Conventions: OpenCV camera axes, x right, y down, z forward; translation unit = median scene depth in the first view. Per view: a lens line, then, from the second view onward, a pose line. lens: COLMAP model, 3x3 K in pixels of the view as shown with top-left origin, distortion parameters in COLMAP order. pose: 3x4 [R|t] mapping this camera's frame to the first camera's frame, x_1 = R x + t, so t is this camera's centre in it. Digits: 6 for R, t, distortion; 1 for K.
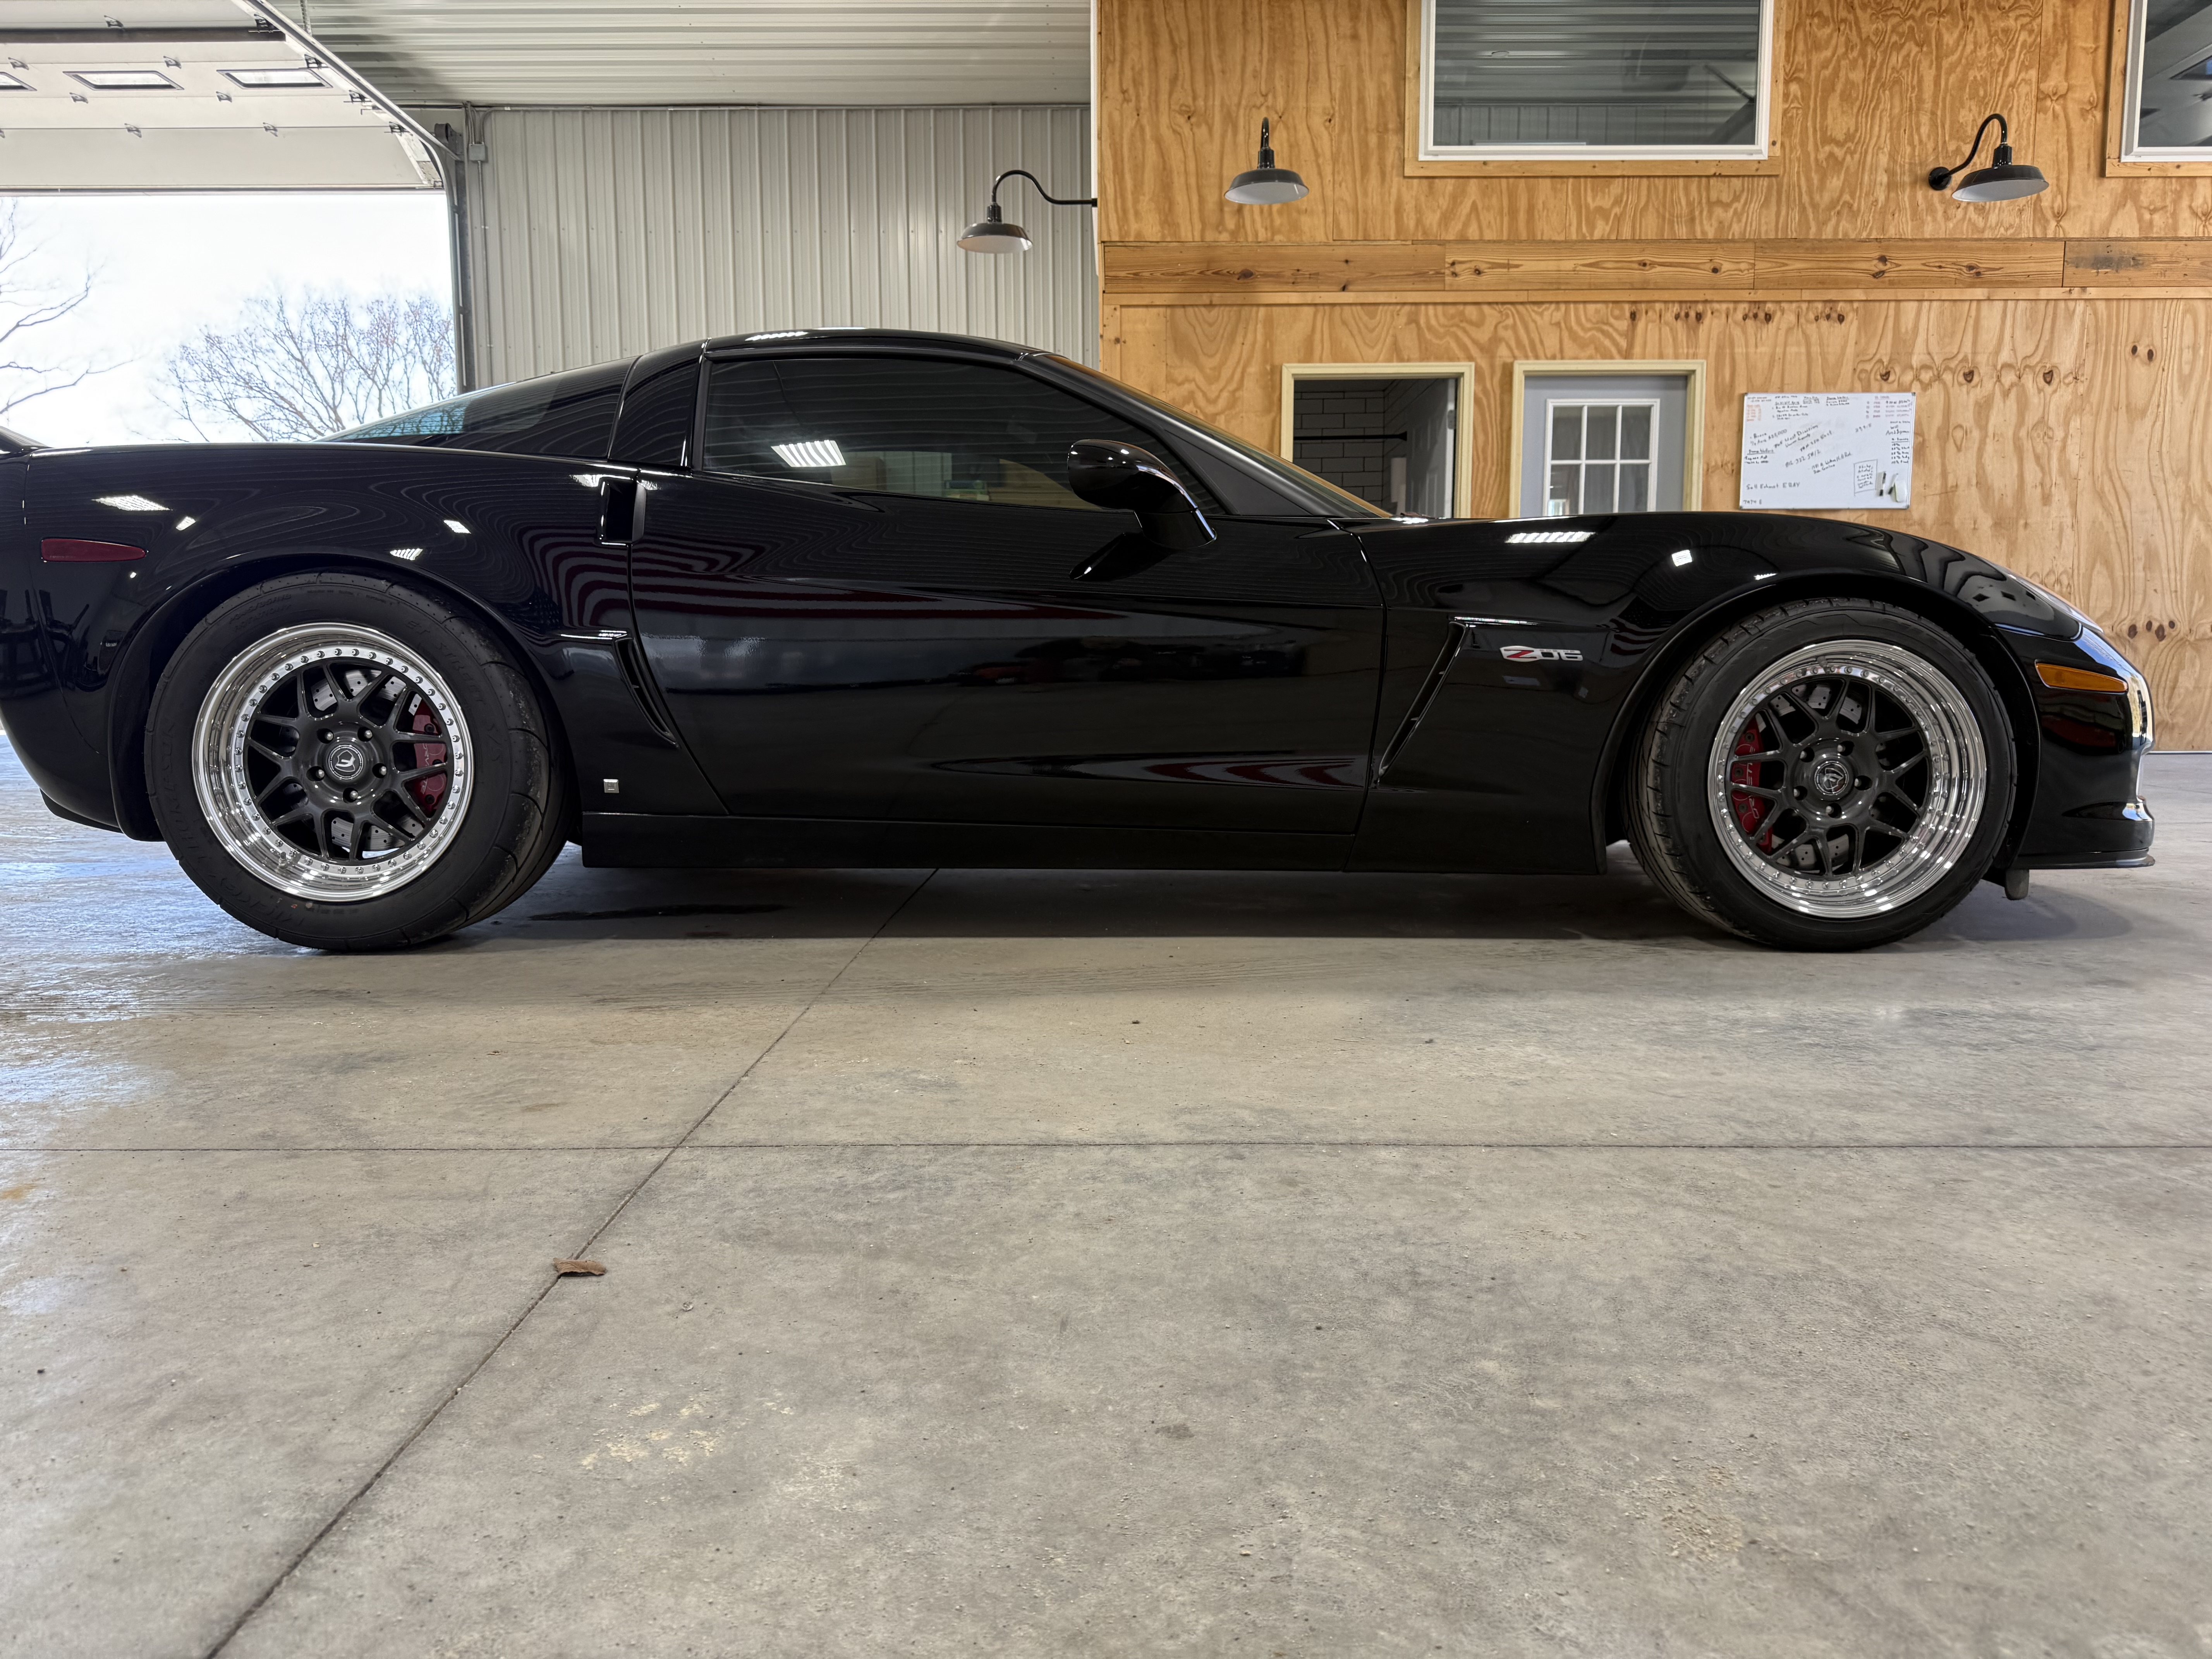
lens RADIAL K [[1569.5, 0, 1110.8], [0, 1569.5, 839.0], [0, 0, 1]] dist [0.027331, -0.028578]
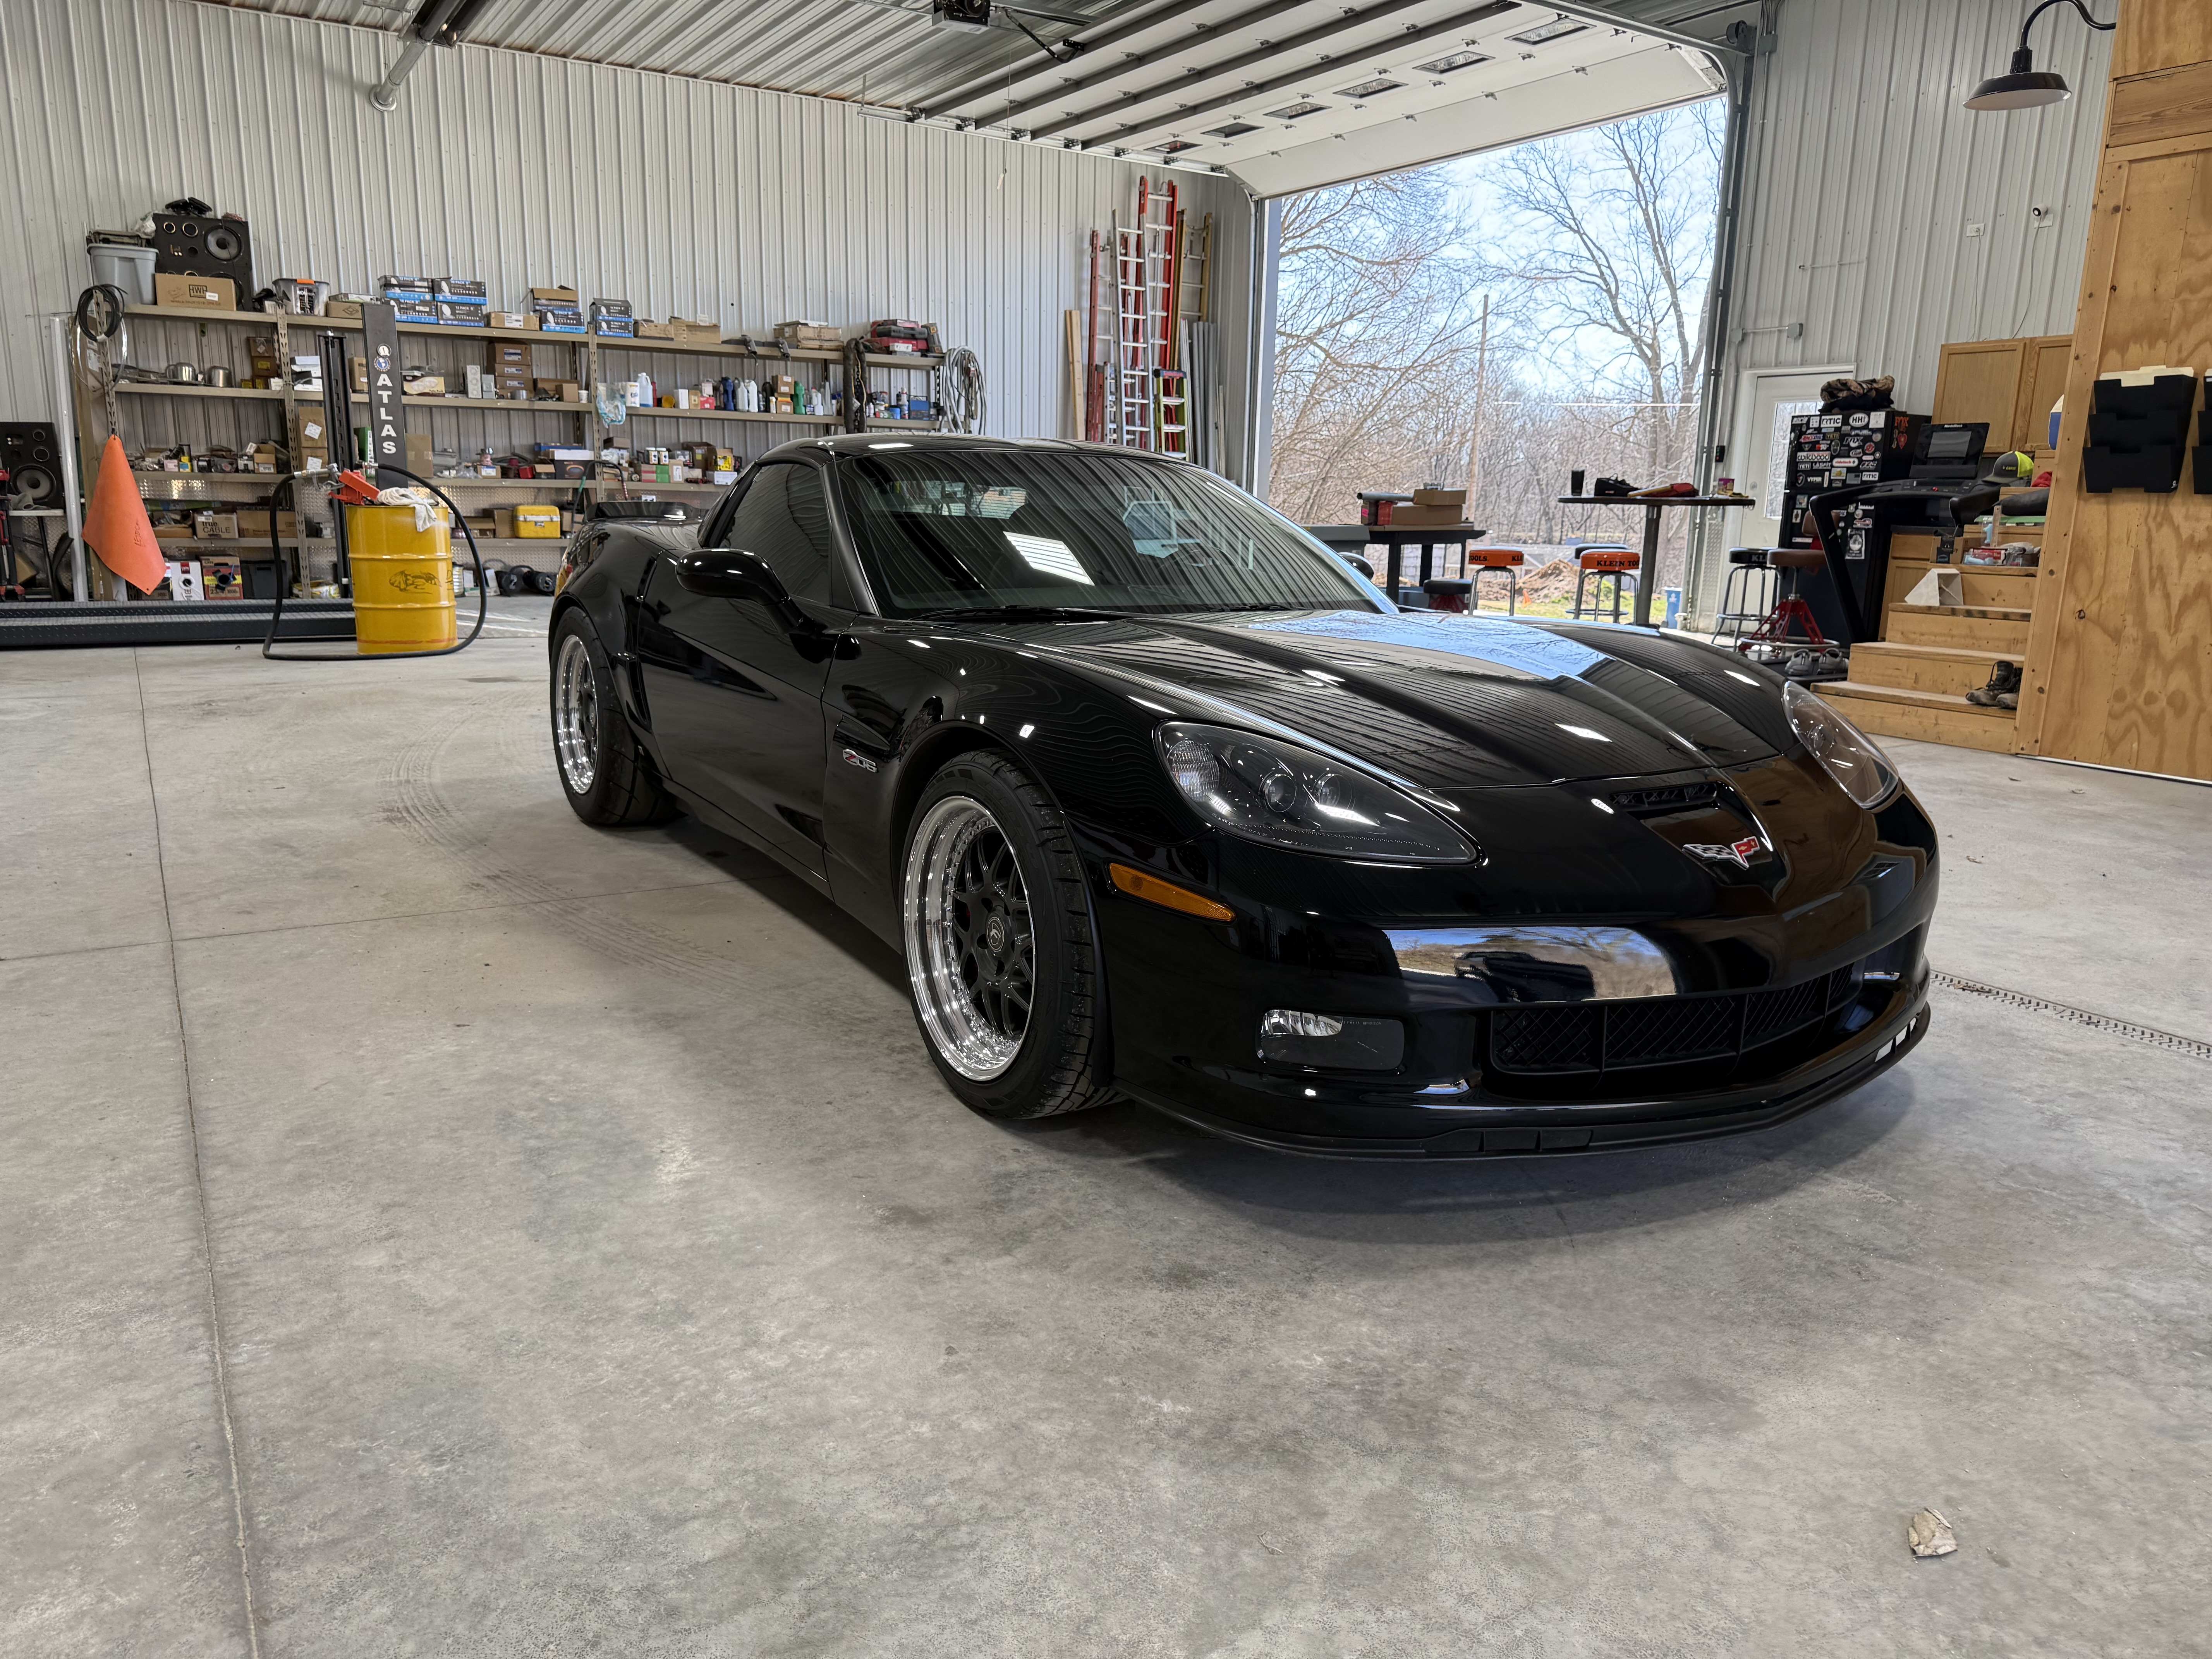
lens RADIAL K [[1569.5, 0, 1120.8], [0, 1569.5, 829.0], [0, 0, 1]] dist [0.027331, -0.028578]
pose [[0.522185, 0.192052, -0.830927, 0.436282], [-0.111542, 0.981325, 0.156716, -0.088379], [0.845507, 0.010848, 0.533855, 0.189219]]
